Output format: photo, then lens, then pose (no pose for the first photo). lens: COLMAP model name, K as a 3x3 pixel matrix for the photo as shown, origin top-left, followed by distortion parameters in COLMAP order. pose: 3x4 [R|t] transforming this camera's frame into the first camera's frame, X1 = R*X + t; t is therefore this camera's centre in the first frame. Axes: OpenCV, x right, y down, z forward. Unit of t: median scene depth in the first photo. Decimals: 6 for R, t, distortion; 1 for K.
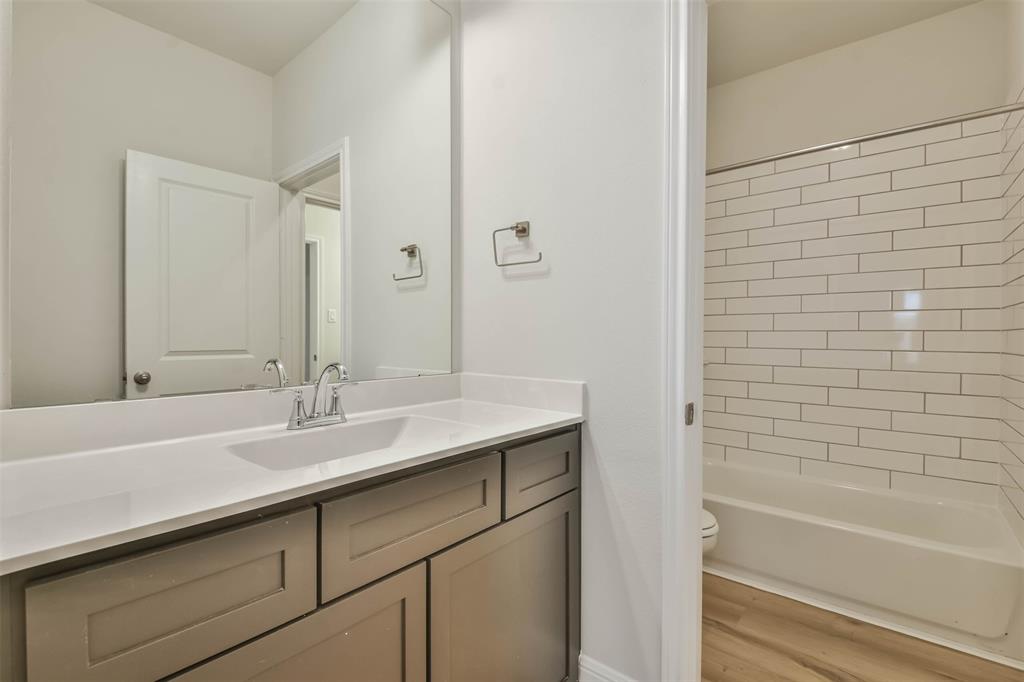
lens RADIAL K [[450.8, 0, 513.8], [0, 450.8, 339.8], [0, 0, 1]] dist [0.019613, -0.019360]
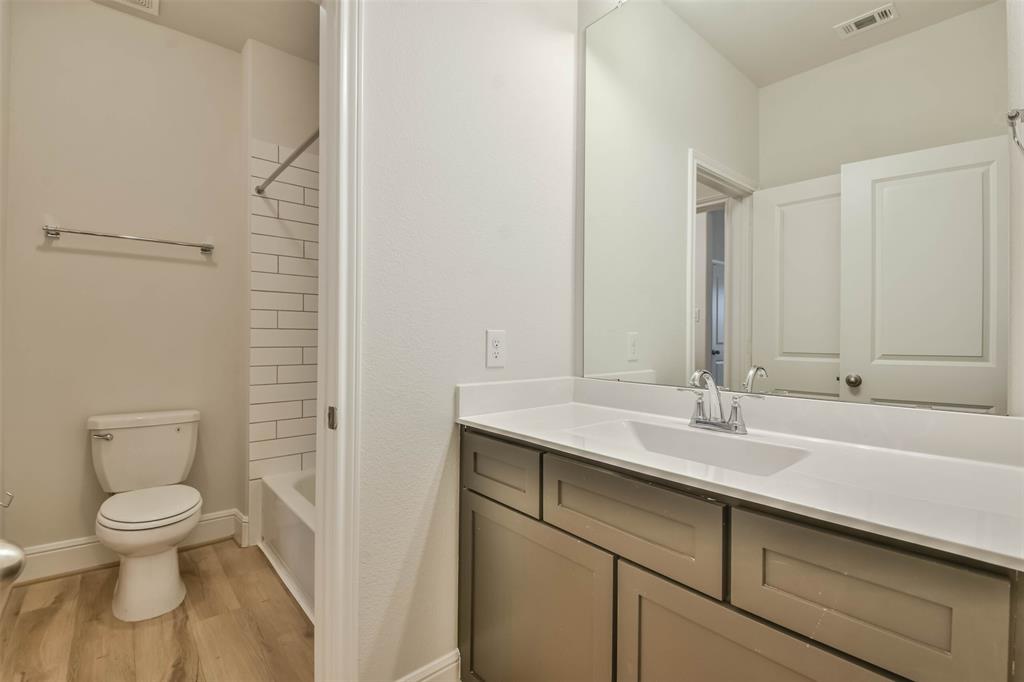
lens RADIAL K [[450.8, 0, 513.8], [0, 450.8, 339.8], [0, 0, 1]] dist [0.019613, -0.019360]
pose [[-0.147226, 0.000652, -0.989103, 0.644697], [-0.003849, 0.999992, 0.001232, -0.016937], [0.989095, 0.003989, -0.147223, 0.669275]]
